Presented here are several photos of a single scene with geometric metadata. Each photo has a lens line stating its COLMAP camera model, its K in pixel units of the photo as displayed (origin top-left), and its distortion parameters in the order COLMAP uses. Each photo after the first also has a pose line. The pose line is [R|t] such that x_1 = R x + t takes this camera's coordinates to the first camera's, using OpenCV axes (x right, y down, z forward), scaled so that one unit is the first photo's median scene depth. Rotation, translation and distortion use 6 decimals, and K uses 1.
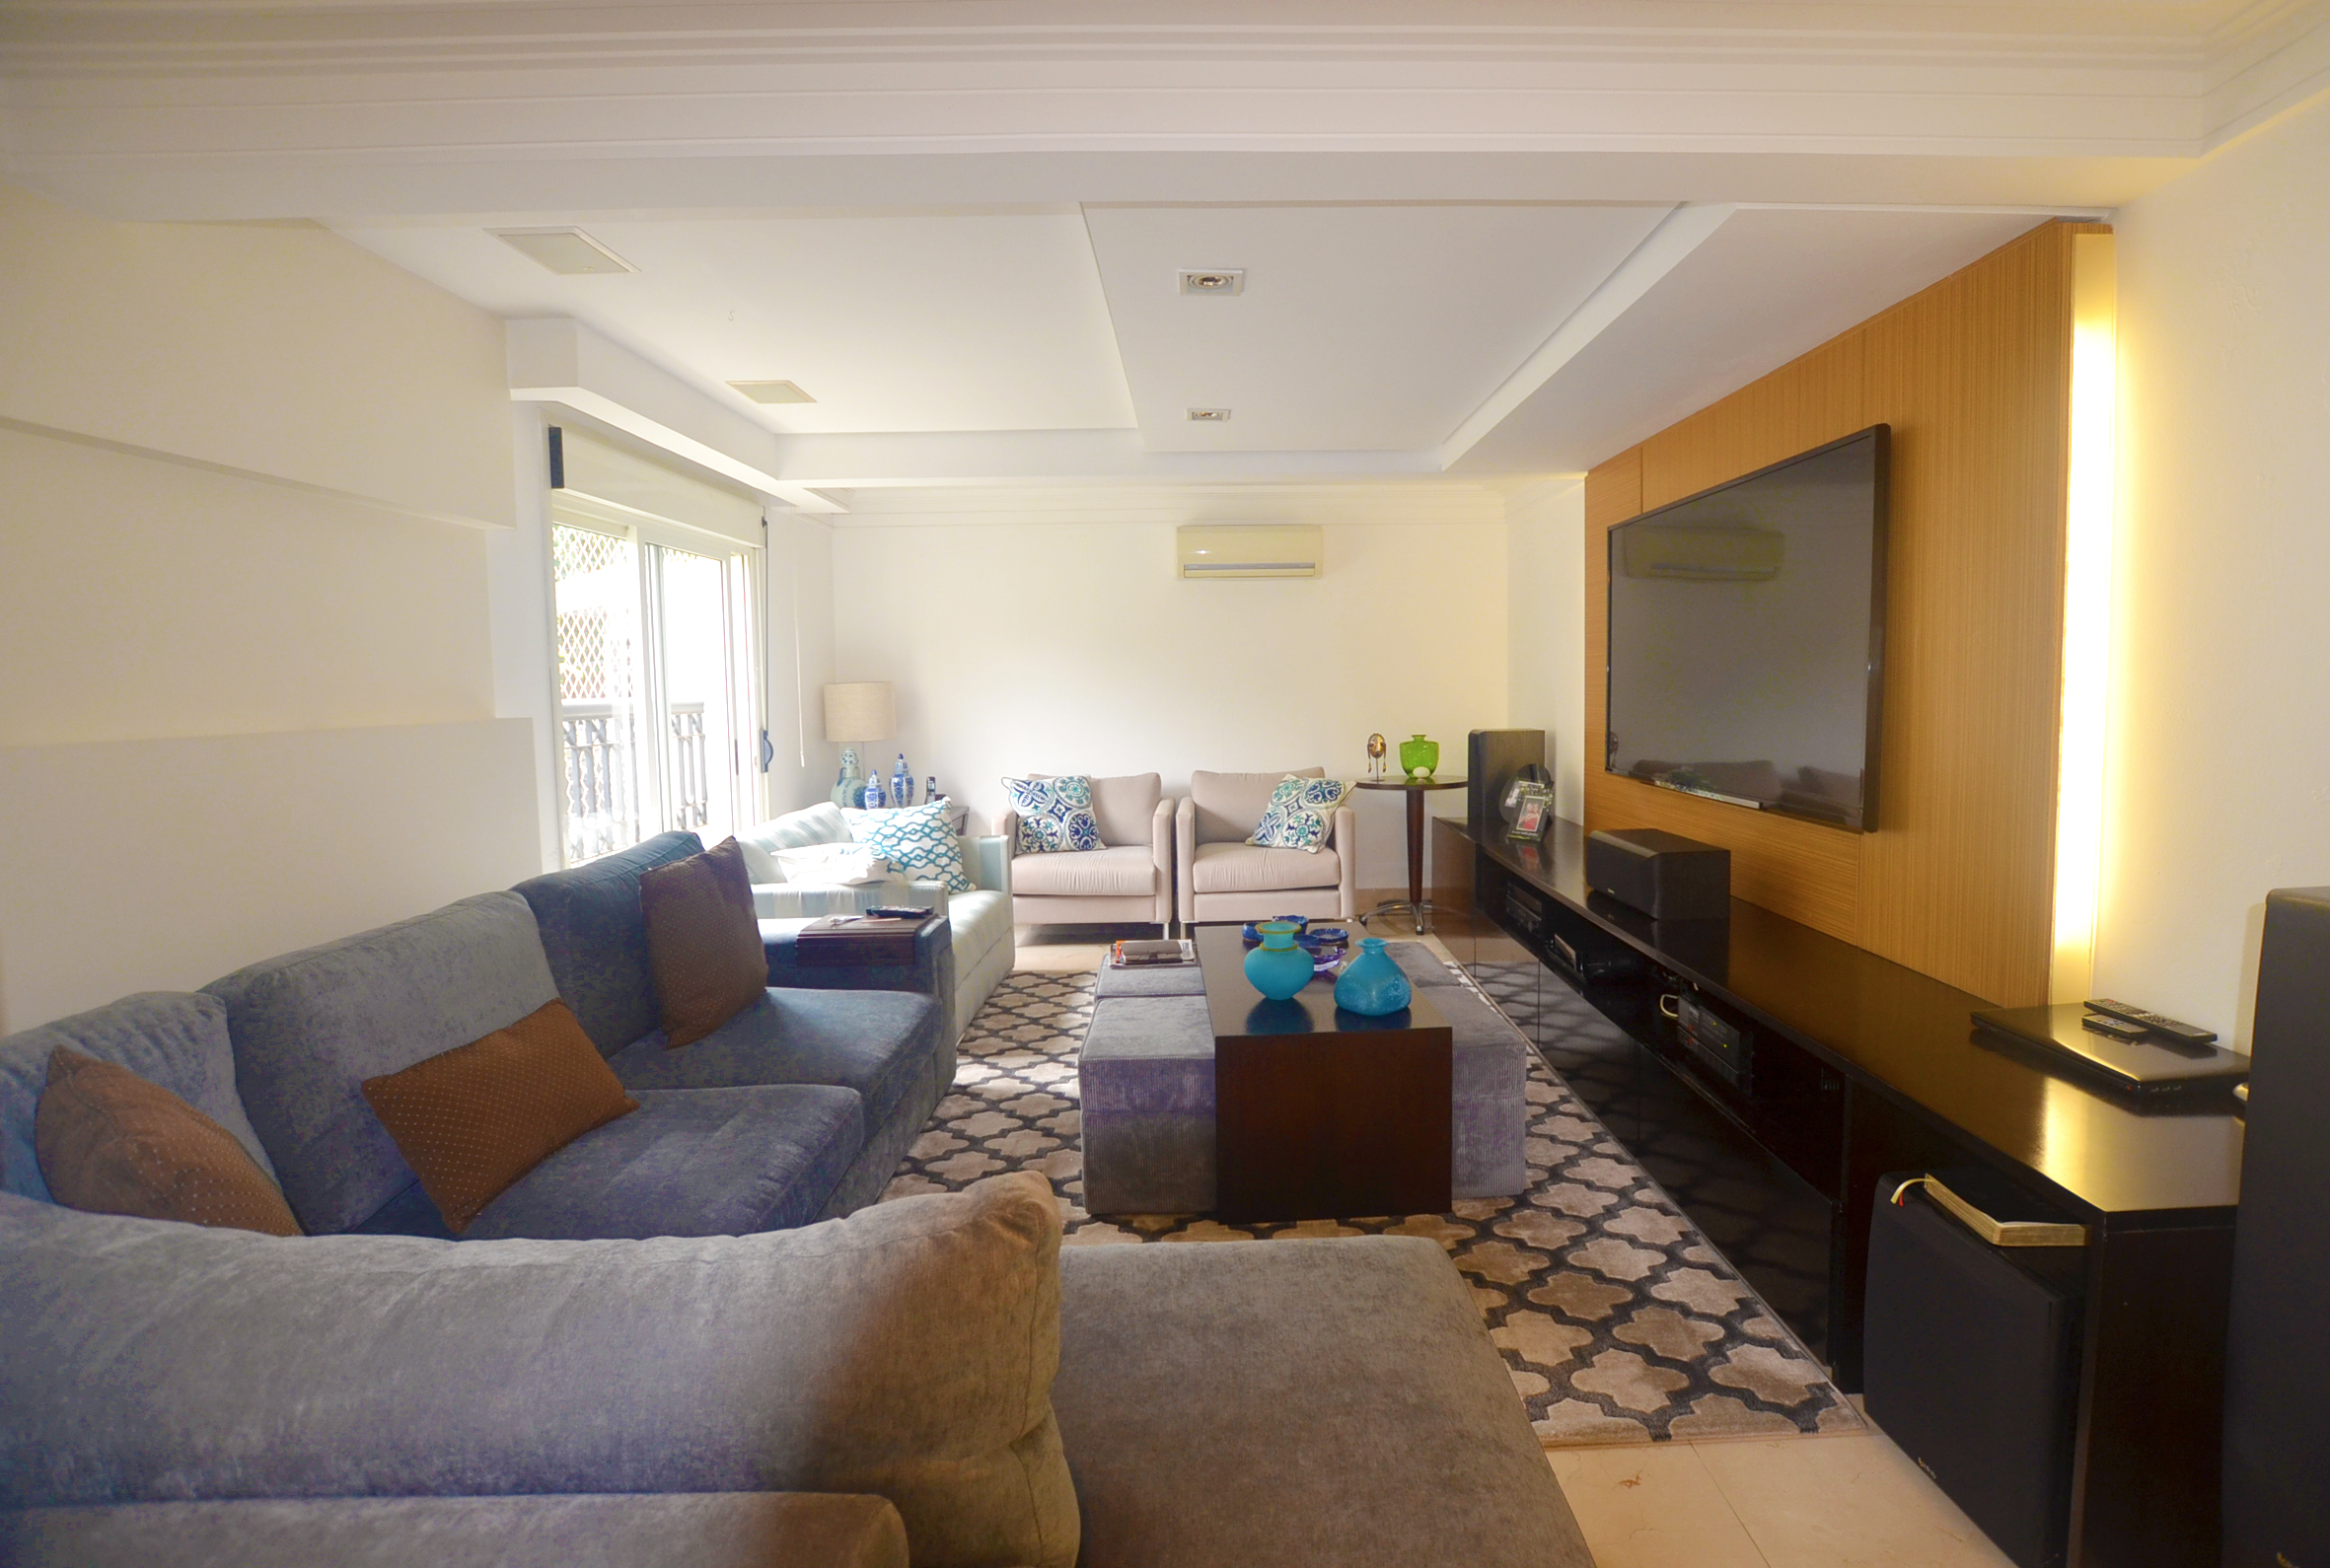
lens RADIAL K [[1052.9, 0, 1165.0], [0, 1052.9, 775.1], [0, 0, 1]] dist [-0.029971, 0.000075]
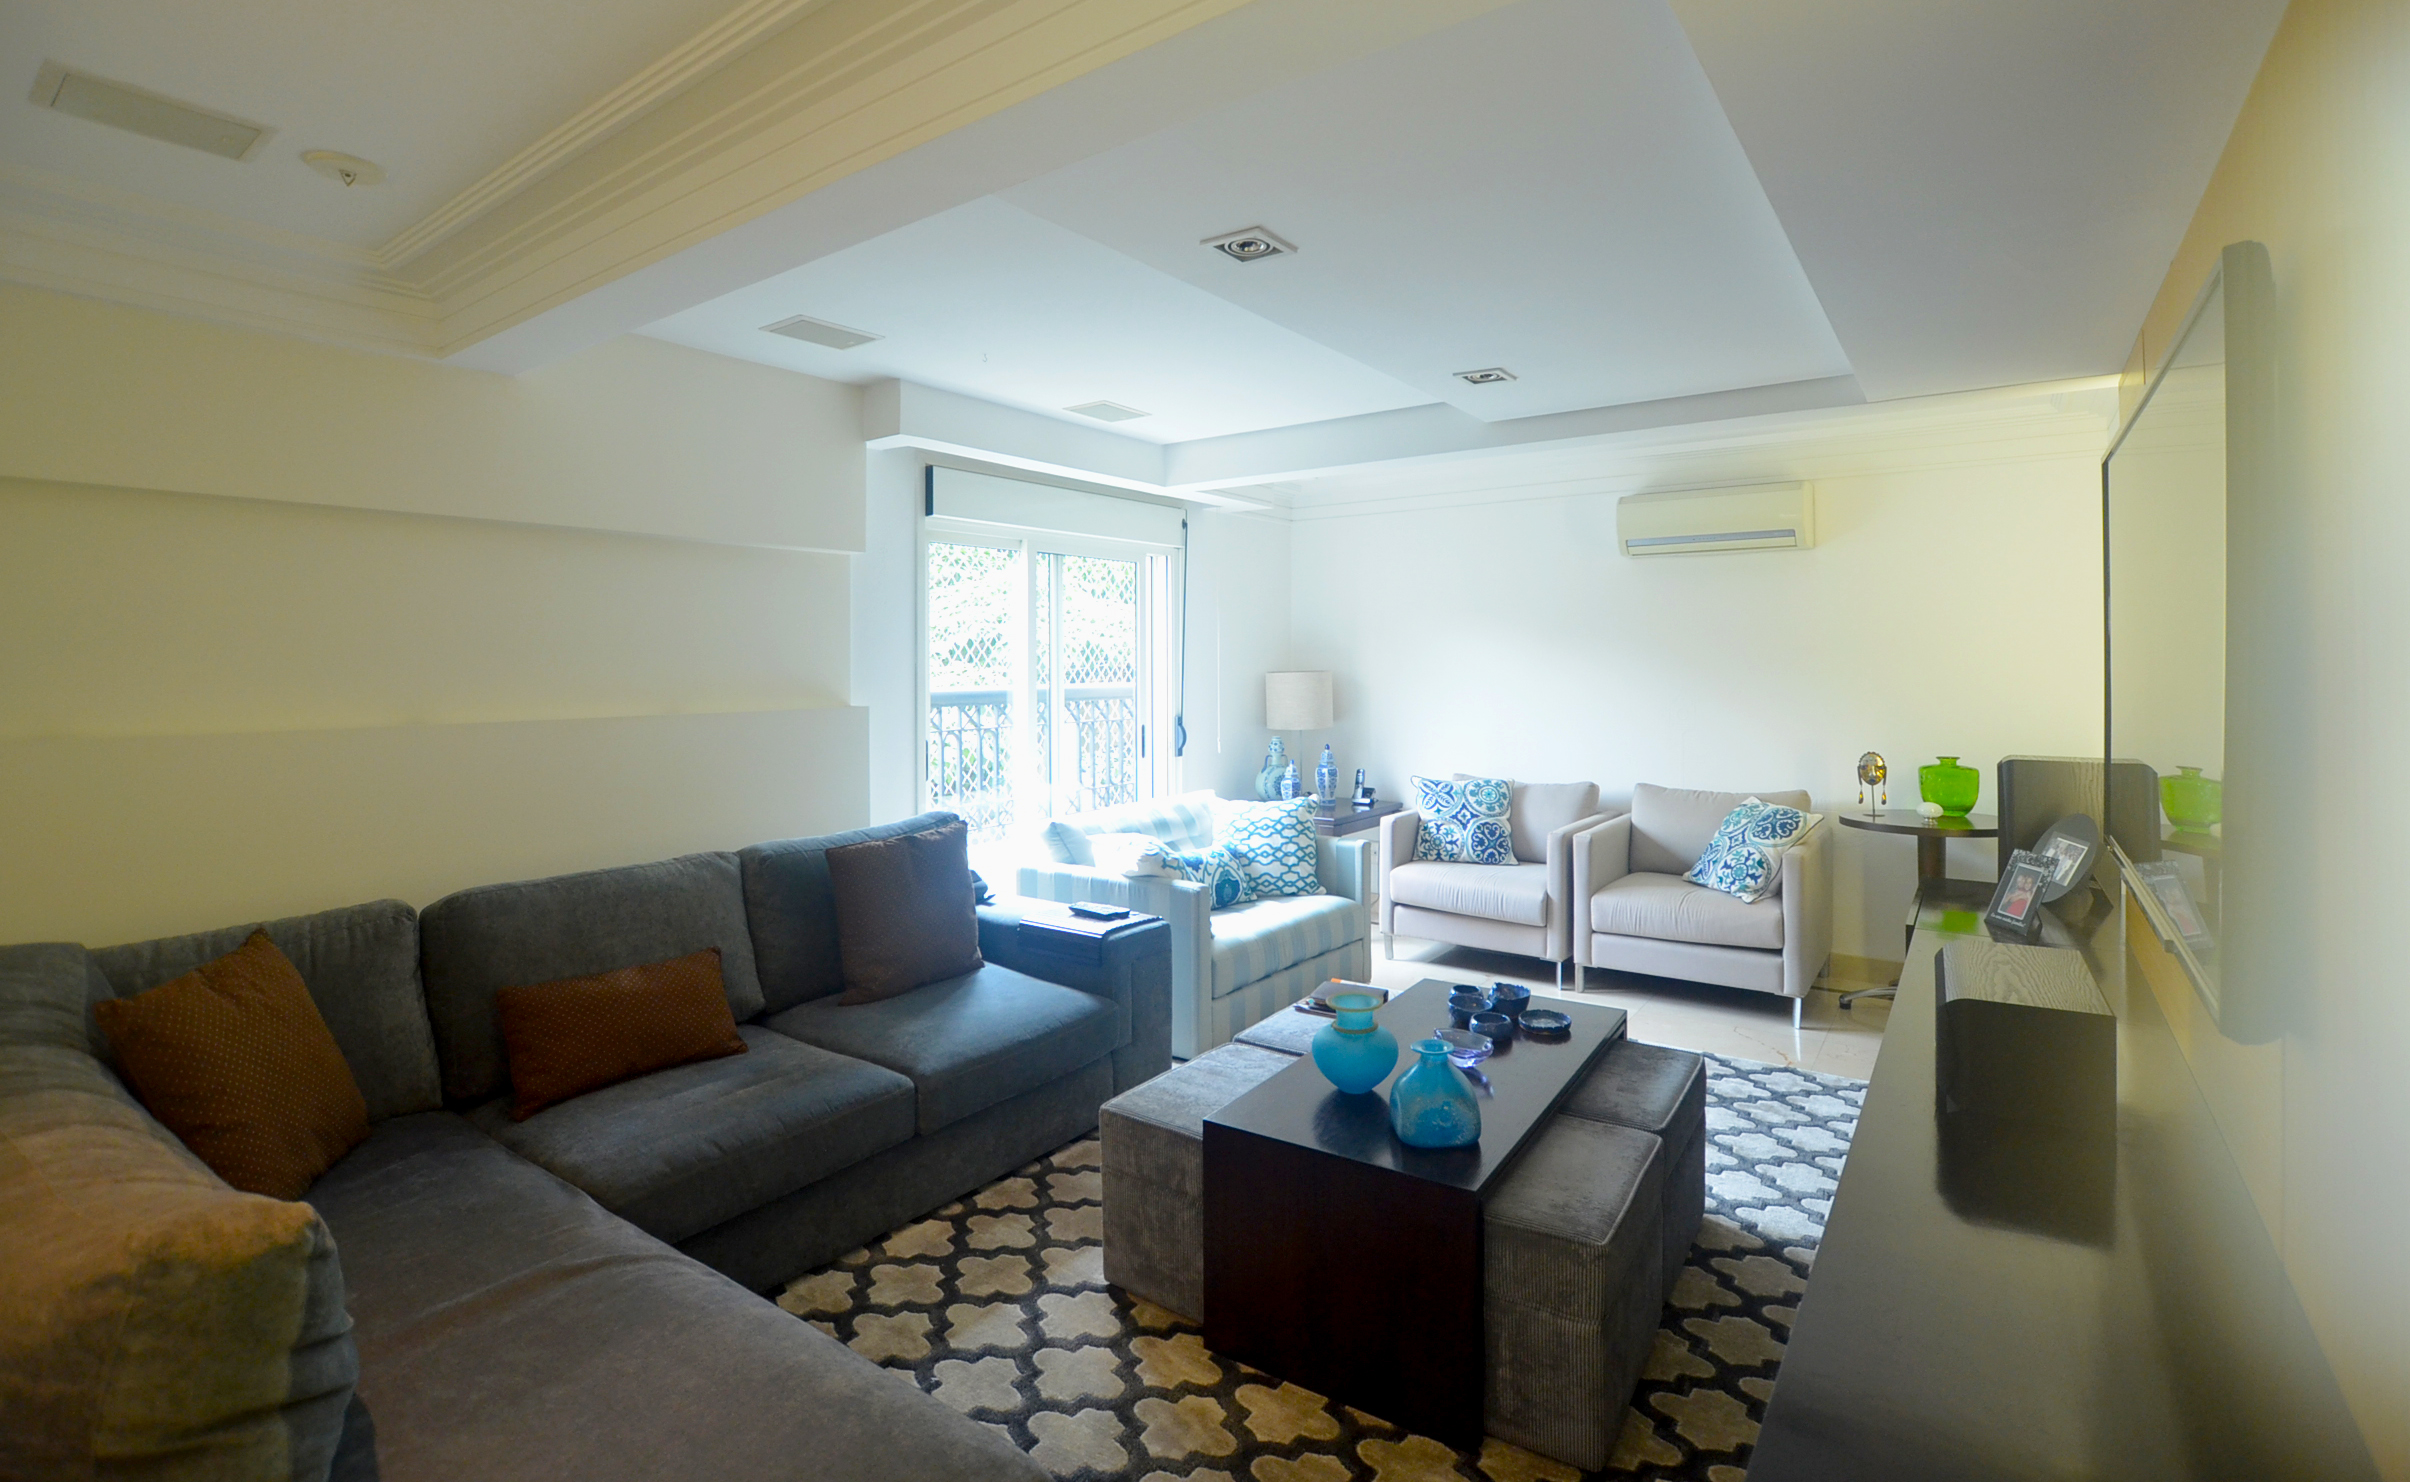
lens RADIAL K [[1055.1, 0, 1308.7], [0, 1055.1, 674.8], [0, 0, 1]] dist [-0.028303, 0.001779]
pose [[0.823766, 0.018461, -0.566630, 0.307891], [-0.055625, 0.997279, -0.048376, -0.037715], [0.564195, 0.071370, 0.822551, 0.170605]]
